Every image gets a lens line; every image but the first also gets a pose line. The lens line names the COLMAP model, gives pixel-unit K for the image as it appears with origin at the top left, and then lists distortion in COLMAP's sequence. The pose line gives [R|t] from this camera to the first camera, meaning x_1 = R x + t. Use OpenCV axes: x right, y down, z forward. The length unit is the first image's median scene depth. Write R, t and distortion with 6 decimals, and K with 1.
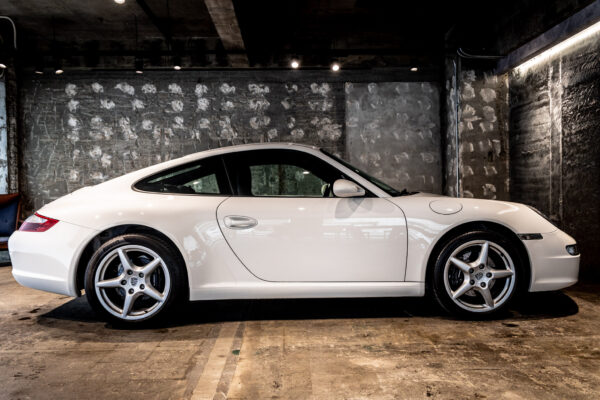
lens RADIAL K [[460.9, 0, 306.8], [0, 460.9, 205.1], [0, 0, 1]] dist [-0.010152, -0.003009]
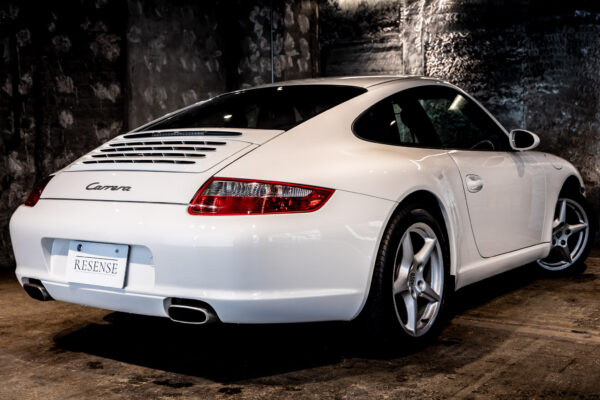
lens RADIAL K [[757.2, 0, 283.7], [0, 757.2, 225.0], [0, 0, 1]] dist [-0.012726, 0.000000]
pose [[0.614514, -0.068977, 0.785885, -0.728996], [0.019340, 0.997188, 0.072400, 0.005079], [-0.788669, -0.029292, 0.614120, 0.268054]]
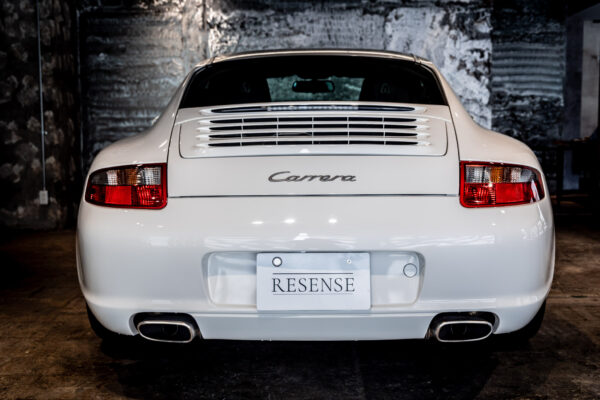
lens RADIAL K [[757.2, 0, 292.0], [0, 757.2, 186.8], [0, 0, 1]] dist [-0.012726, 0.000000]
pose [[0.073605, -0.062537, 0.995325, -0.783655], [0.029964, 0.997720, 0.060471, -0.004829], [-0.996837, 0.025373, 0.075311, 0.673926]]
